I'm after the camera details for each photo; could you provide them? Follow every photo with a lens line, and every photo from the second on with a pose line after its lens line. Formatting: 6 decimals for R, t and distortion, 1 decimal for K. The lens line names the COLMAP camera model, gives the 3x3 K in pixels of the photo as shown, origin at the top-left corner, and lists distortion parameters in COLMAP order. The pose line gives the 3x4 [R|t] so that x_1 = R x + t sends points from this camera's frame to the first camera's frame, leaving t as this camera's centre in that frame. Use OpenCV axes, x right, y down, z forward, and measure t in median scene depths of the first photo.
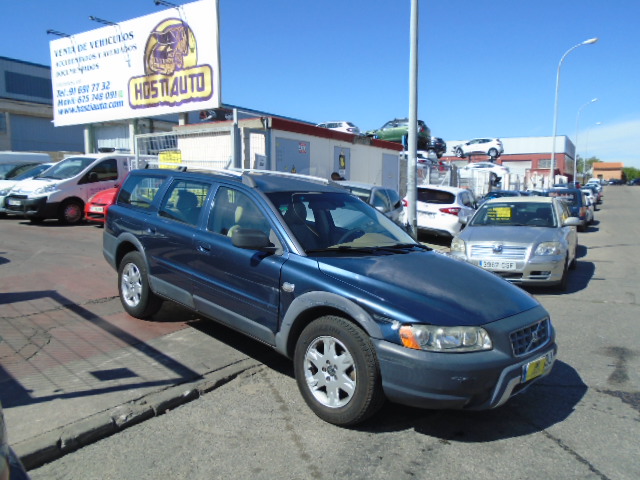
lens RADIAL K [[494.4, 0, 320.0], [0, 494.4, 240.0], [0, 0, 1]] dist [-0.005085, -0.000525]
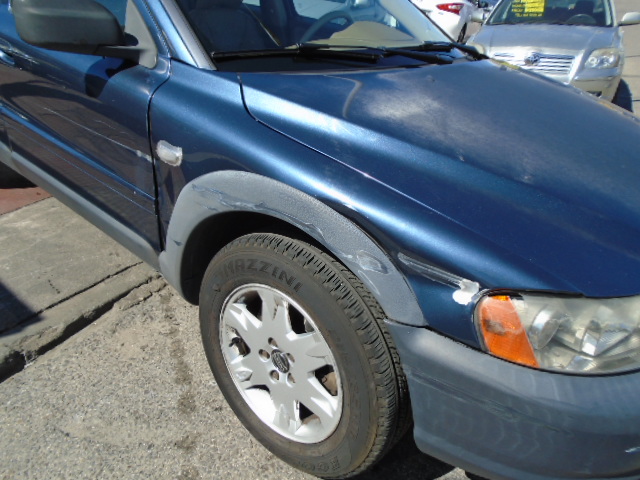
lens RADIAL K [[492.0, 0, 317.1], [0, 492.0, 240.9], [0, 0, 1]] dist [-0.001840, -0.002957]
pose [[0.998357, -0.019818, 0.053761, 0.029320], [-0.000828, 0.933191, 0.359380, 0.018645], [-0.057292, -0.358834, 0.931641, 0.570779]]
